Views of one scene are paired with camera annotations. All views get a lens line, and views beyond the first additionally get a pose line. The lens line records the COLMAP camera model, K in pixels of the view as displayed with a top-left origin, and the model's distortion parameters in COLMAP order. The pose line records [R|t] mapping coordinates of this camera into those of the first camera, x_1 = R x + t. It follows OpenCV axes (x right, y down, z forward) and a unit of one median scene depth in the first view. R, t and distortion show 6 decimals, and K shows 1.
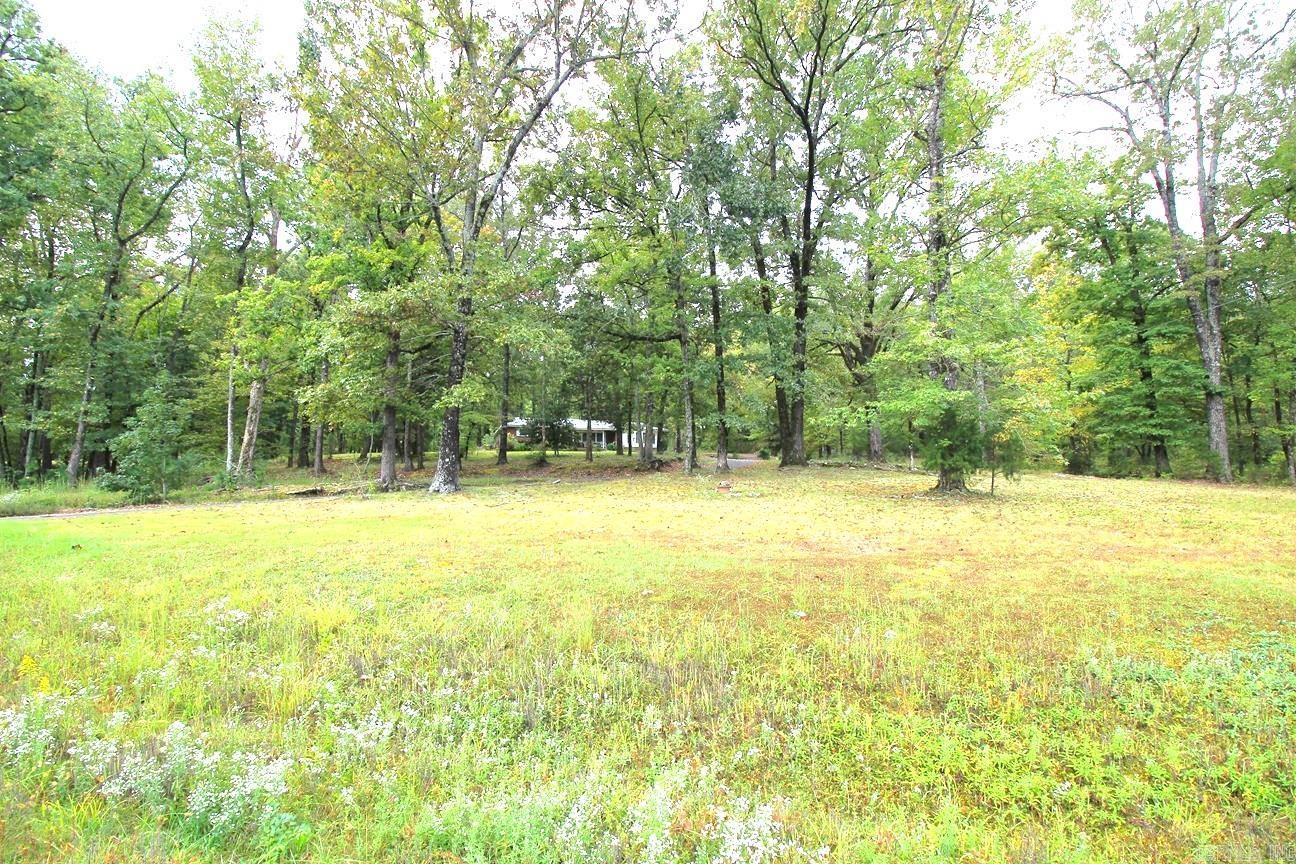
lens RADIAL K [[633.3, 0, 648.0], [0, 633.3, 432.0], [0, 0, 1]] dist [-0.001949, -0.000290]
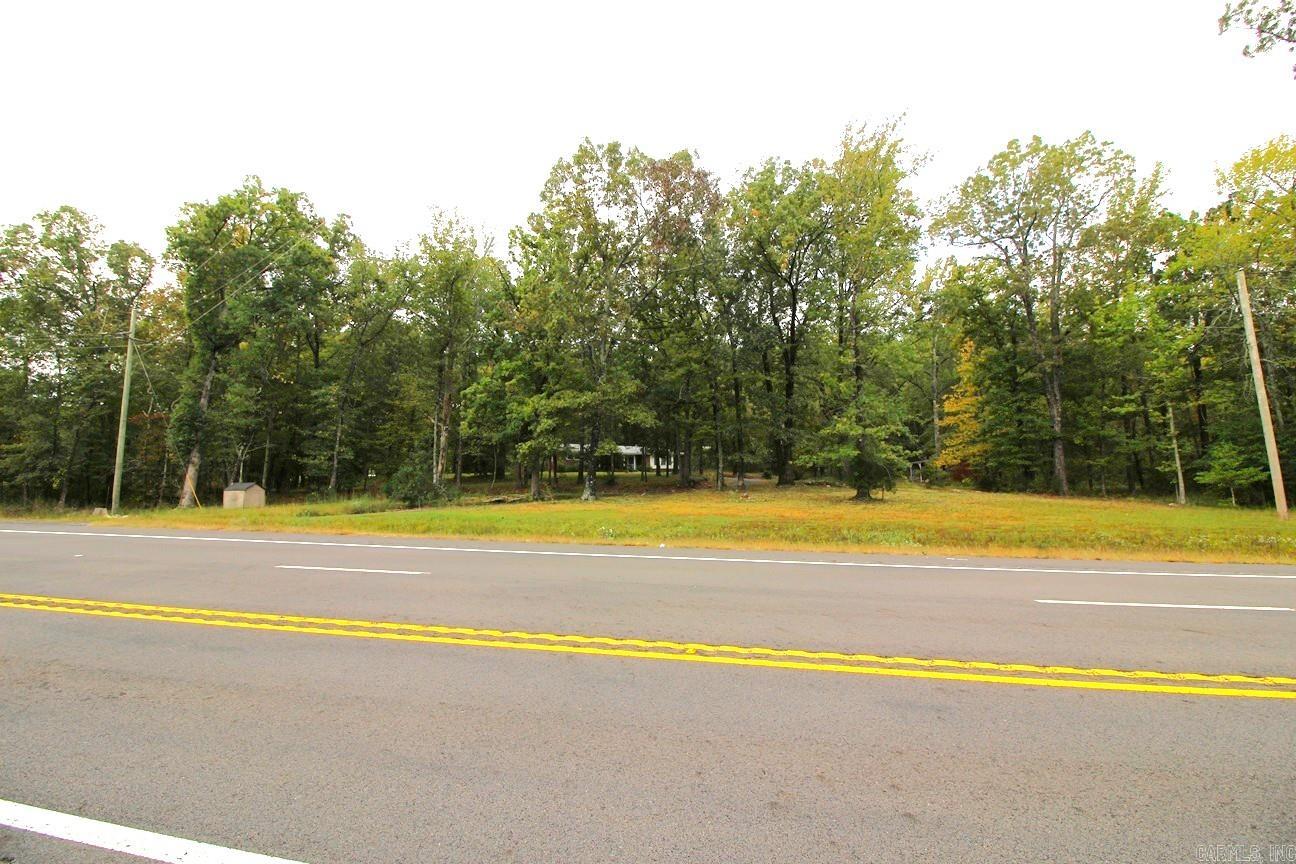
lens RADIAL K [[633.3, 0, 648.0], [0, 633.3, 432.0], [0, 0, 1]] dist [-0.001949, -0.000290]
pose [[0.999988, -0.001254, -0.004721, -0.101270], [0.001127, 0.999644, -0.026652, -0.035173], [0.004752, 0.026647, 0.999634, -0.562571]]
